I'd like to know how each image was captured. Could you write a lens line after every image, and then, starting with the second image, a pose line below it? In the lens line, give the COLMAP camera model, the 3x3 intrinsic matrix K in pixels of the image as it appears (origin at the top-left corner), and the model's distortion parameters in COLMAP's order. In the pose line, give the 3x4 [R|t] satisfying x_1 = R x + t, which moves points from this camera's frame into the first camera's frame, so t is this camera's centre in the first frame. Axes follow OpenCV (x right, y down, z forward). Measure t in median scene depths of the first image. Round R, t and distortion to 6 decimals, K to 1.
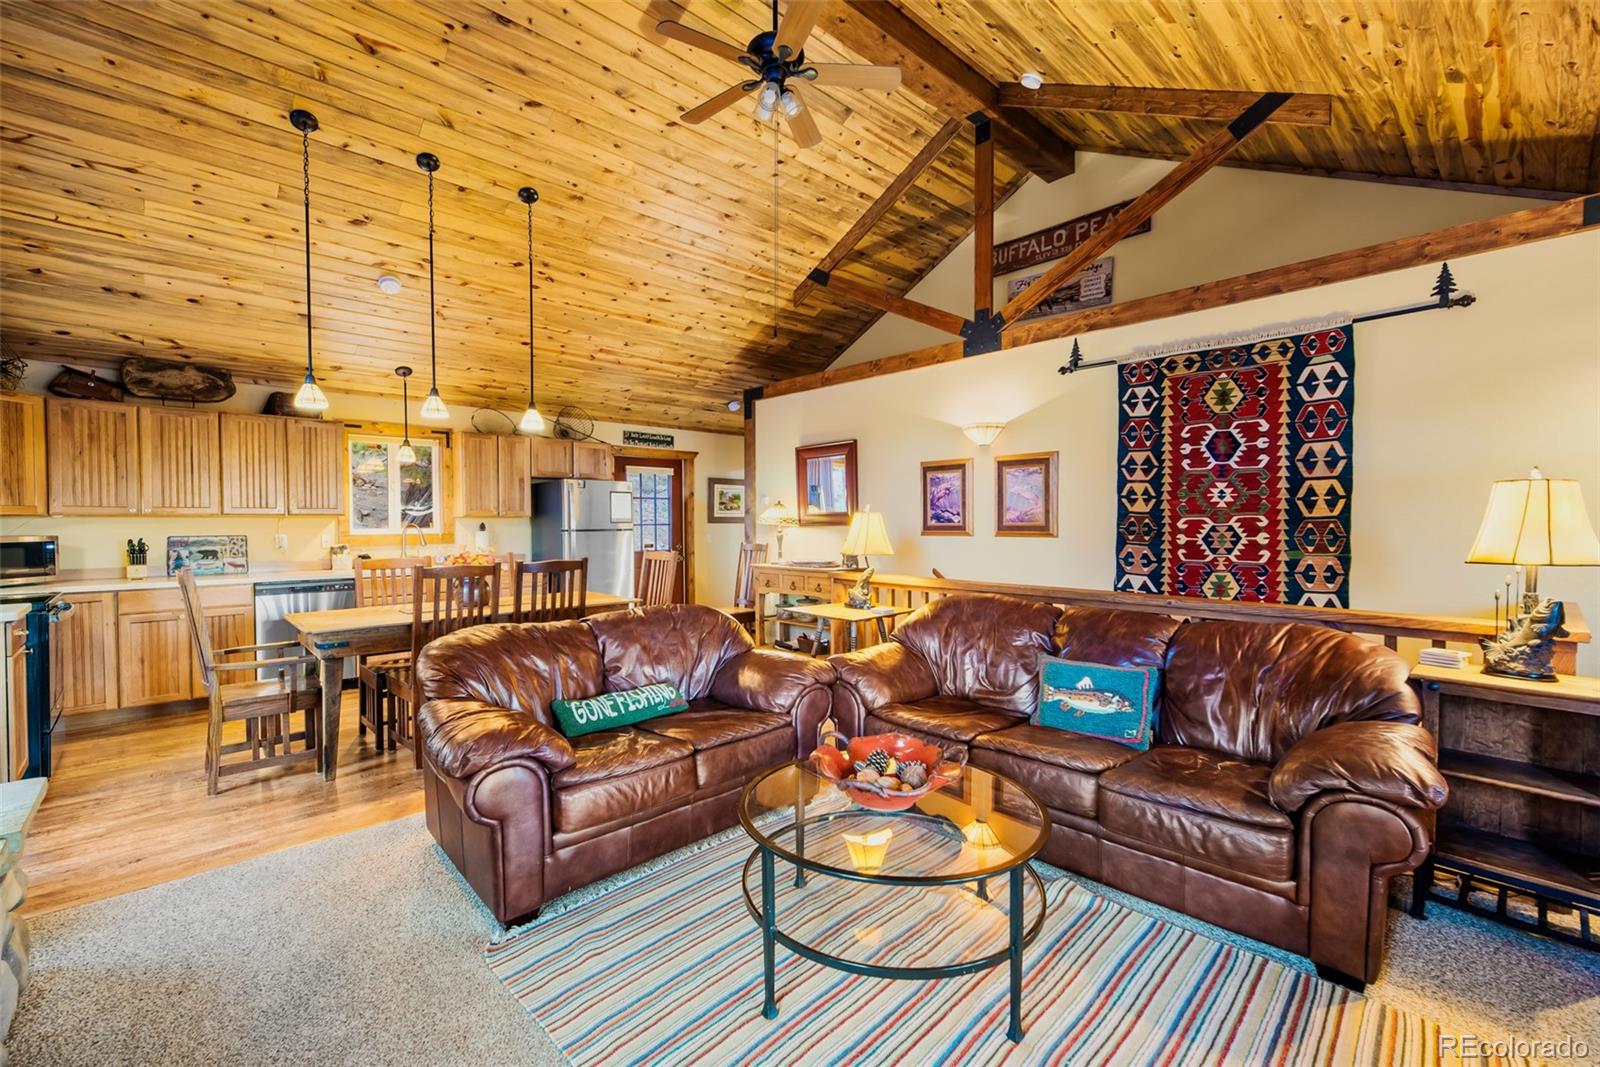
lens RADIAL K [[687.2, 0, 803.1], [0, 687.2, 535.9], [0, 0, 1]] dist [0.008202, 0.000519]
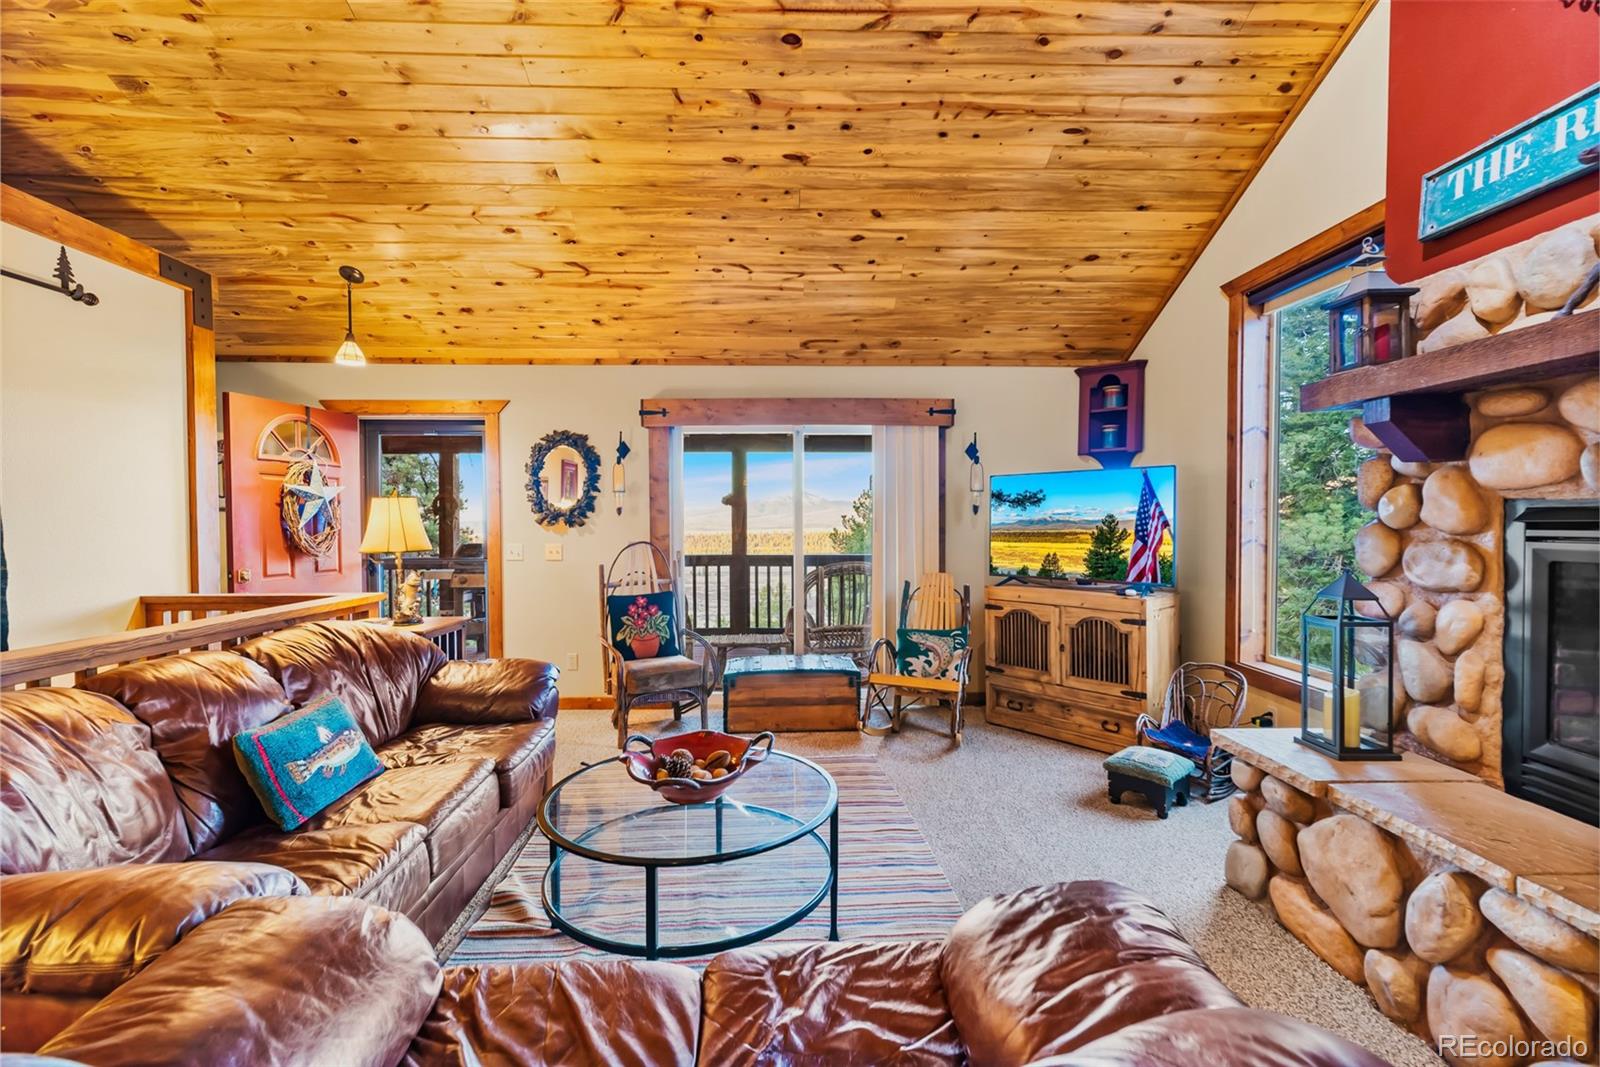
lens RADIAL K [[687.2, 0, 803.1], [0, 687.2, 535.9], [0, 0, 1]] dist [0.008202, 0.000519]
pose [[-0.746979, -0.011046, 0.664756, -0.299623], [0.019013, 0.999098, 0.037966, -0.015802], [-0.664576, 0.040999, -0.746095, 0.719587]]
